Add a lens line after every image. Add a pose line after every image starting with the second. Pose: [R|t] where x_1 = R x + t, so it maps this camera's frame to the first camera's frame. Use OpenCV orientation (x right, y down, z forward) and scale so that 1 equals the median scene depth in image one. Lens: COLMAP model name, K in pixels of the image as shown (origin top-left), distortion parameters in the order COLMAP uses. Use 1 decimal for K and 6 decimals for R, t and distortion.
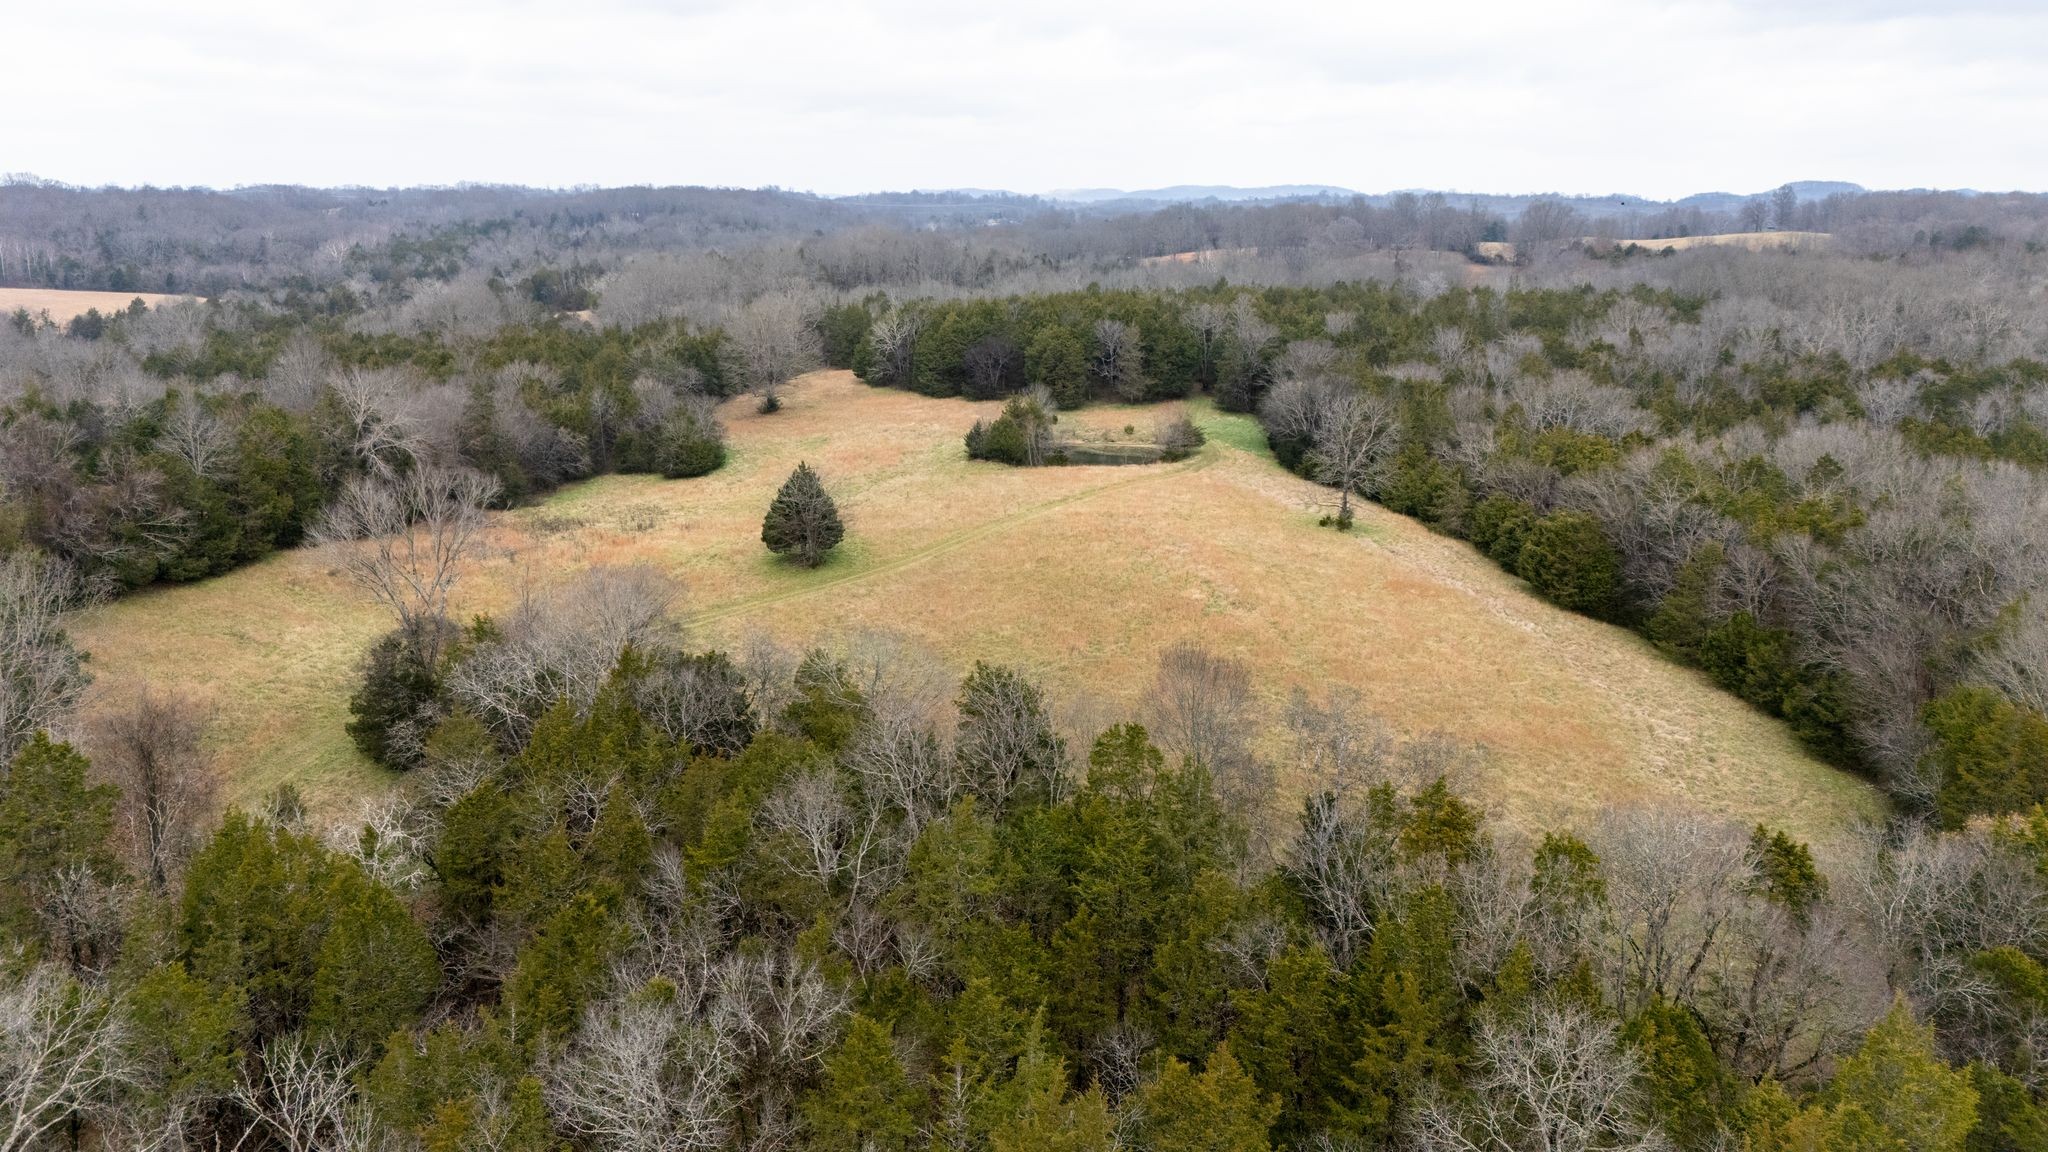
lens RADIAL K [[1499.2, 0, 1008.8], [0, 1499.2, 592.5], [0, 0, 1]] dist [0.074305, -0.069396]
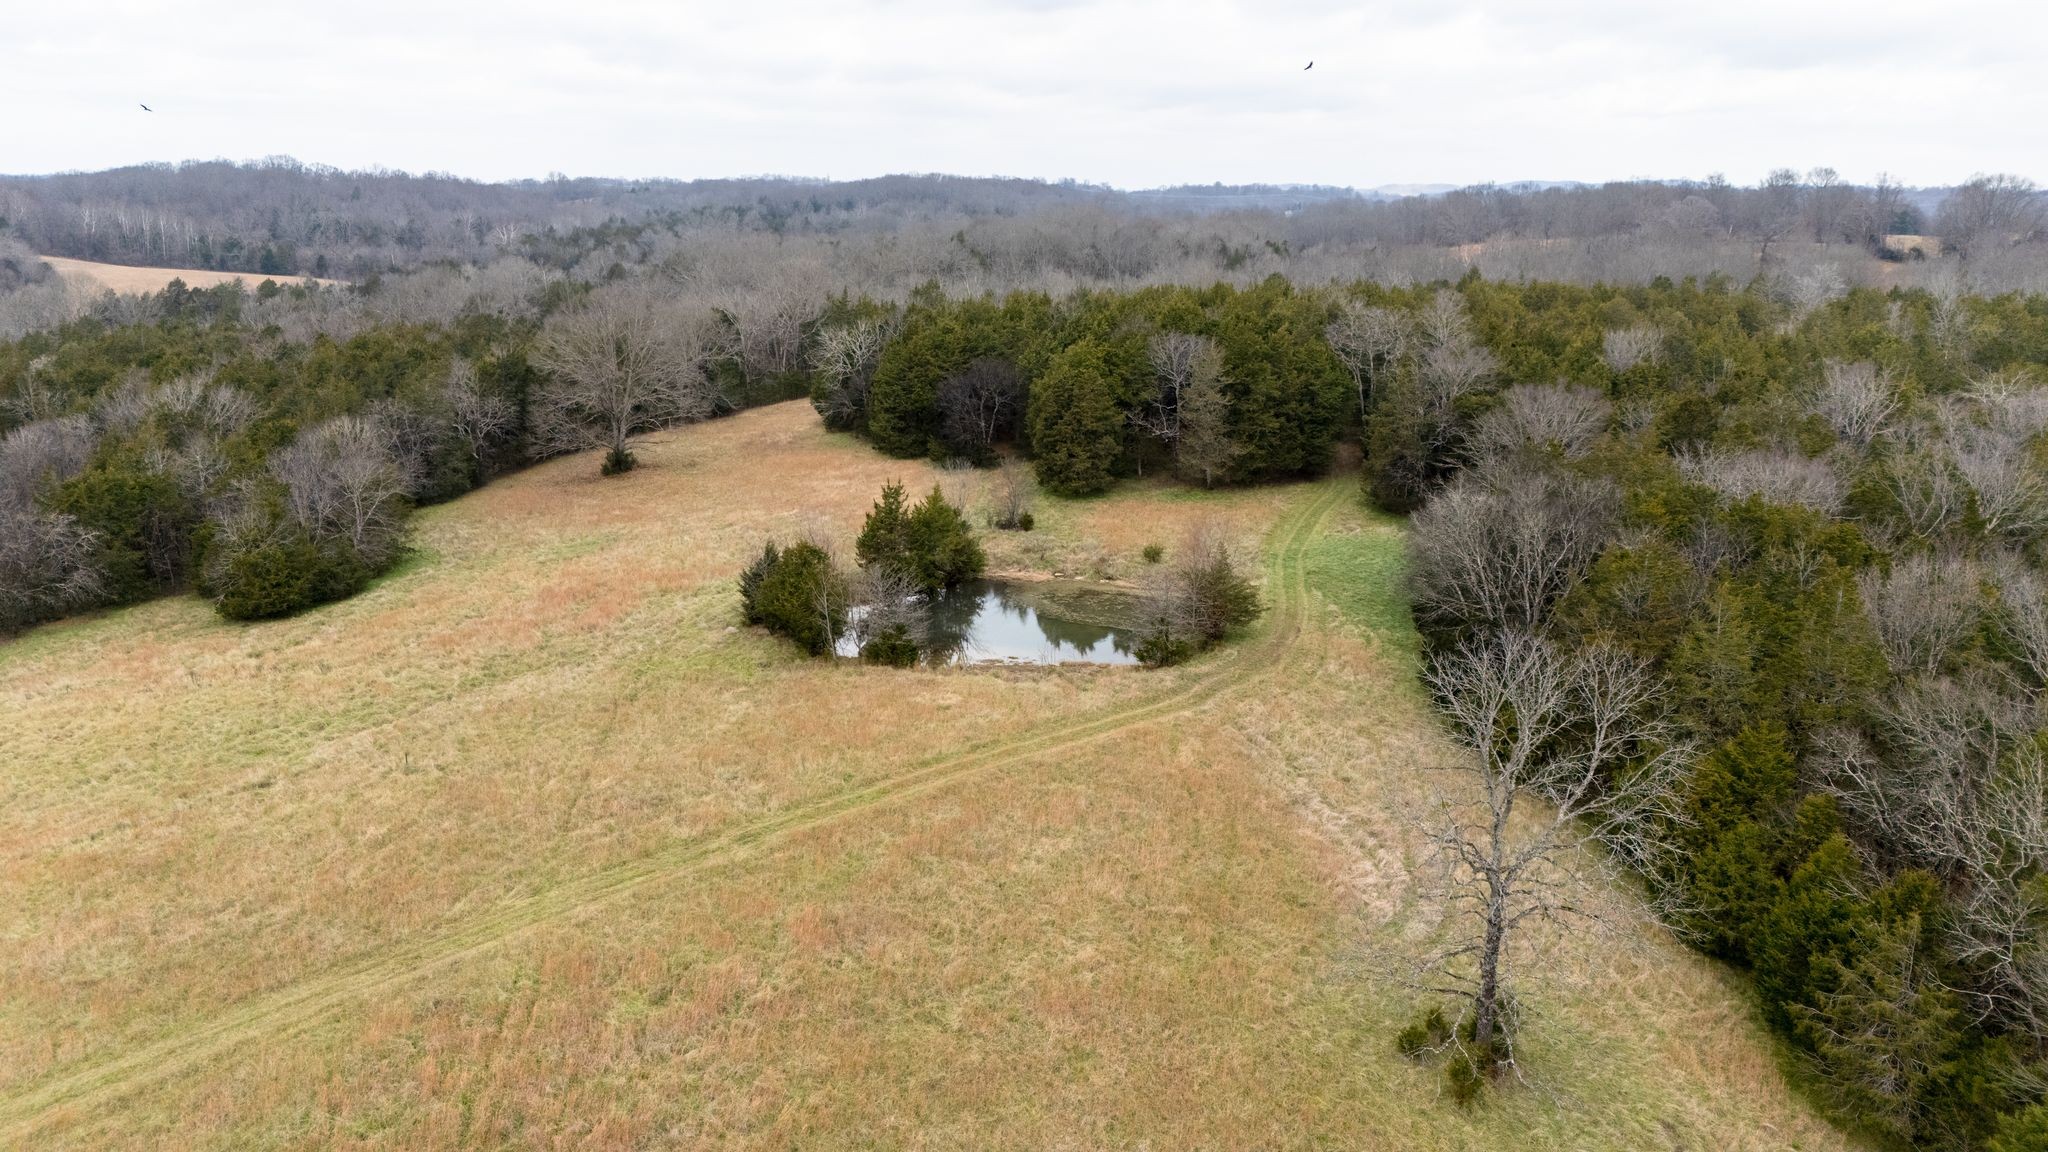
lens RADIAL K [[1499.2, 0, 1010.6], [0, 1499.2, 576.3], [0, 0, 1]] dist [0.074305, -0.069396]
pose [[0.978254, 0.055246, -0.199918, 0.118293], [-0.057036, 0.998367, -0.003205, -0.084861], [0.199414, 0.014538, 0.979807, 0.434876]]
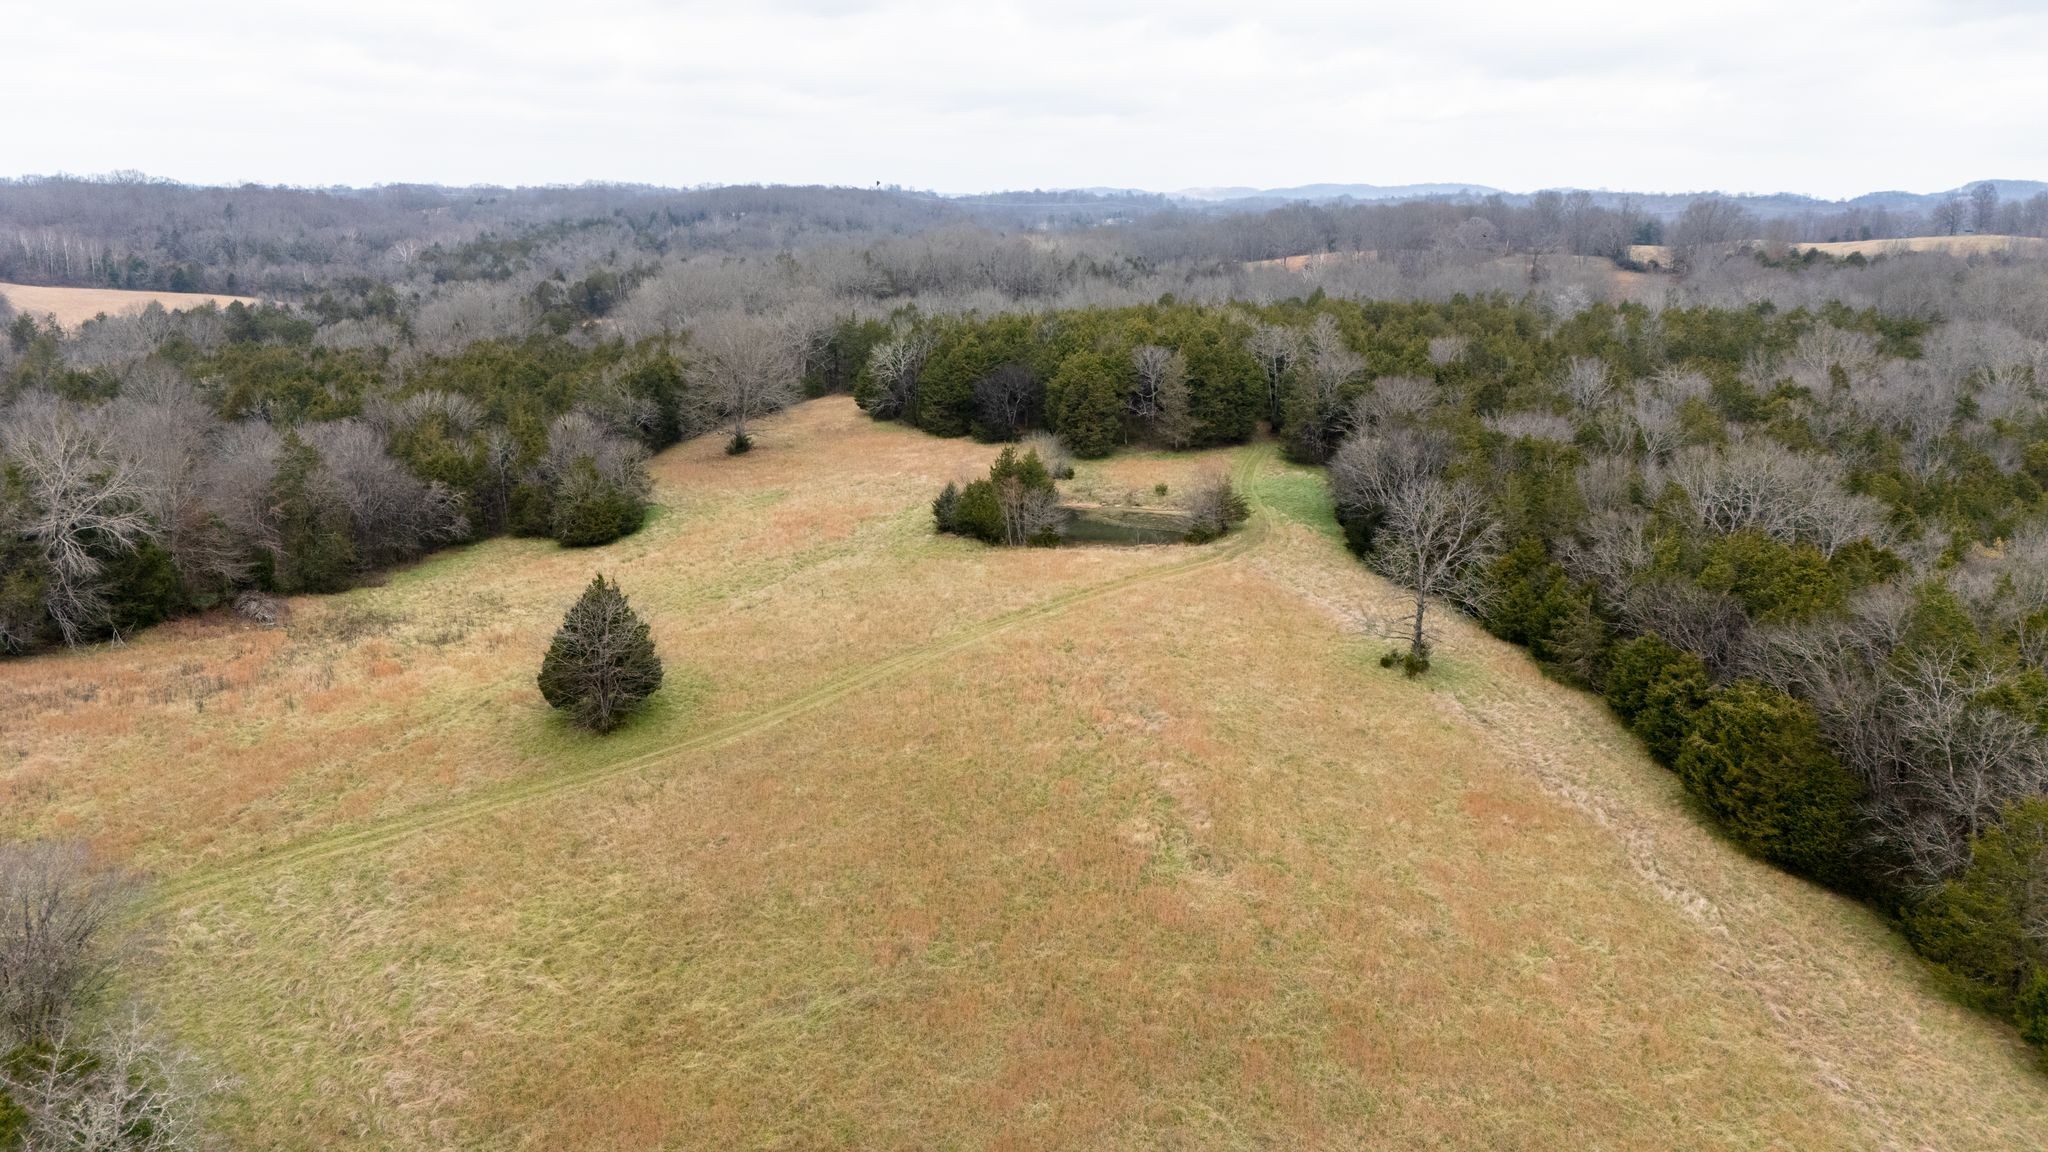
lens RADIAL K [[1499.2, 0, 1008.6], [0, 1499.2, 589.7], [0, 0, 1]] dist [0.074305, -0.069396]
pose [[0.996241, 0.023503, -0.083379, 0.059083], [-0.023601, 0.999721, -0.000185, -0.047662], [0.083352, 0.002152, 0.996518, 0.186513]]
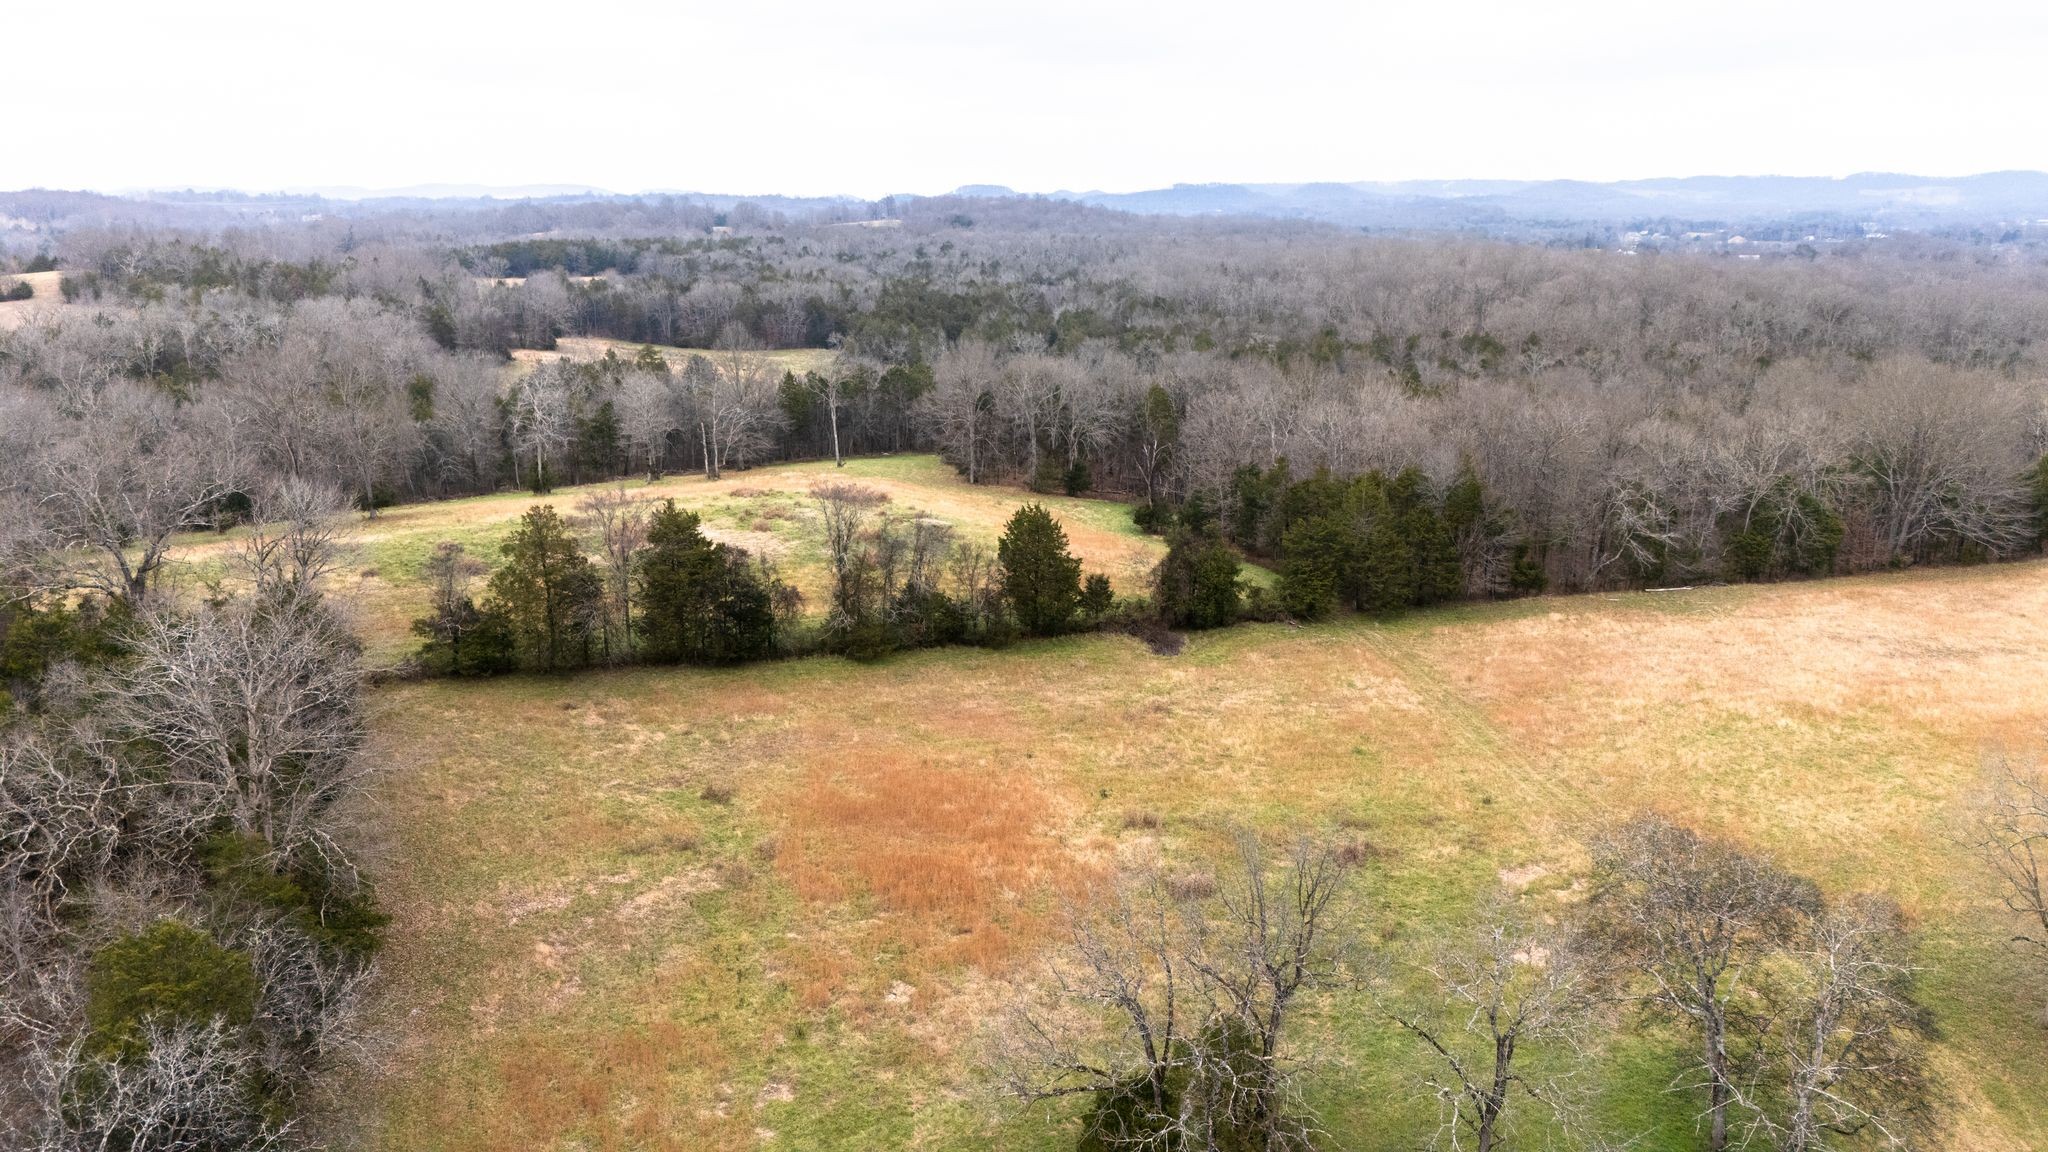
lens RADIAL K [[1499.2, 0, 1025.1], [0, 1499.2, 584.5], [0, 0, 1]] dist [0.074305, -0.069396]
pose [[0.886423, -0.121887, 0.446539, -0.481093], [0.123722, 0.991998, 0.025174, 0.438899], [-0.446034, 0.032932, 0.894410, -1.711859]]
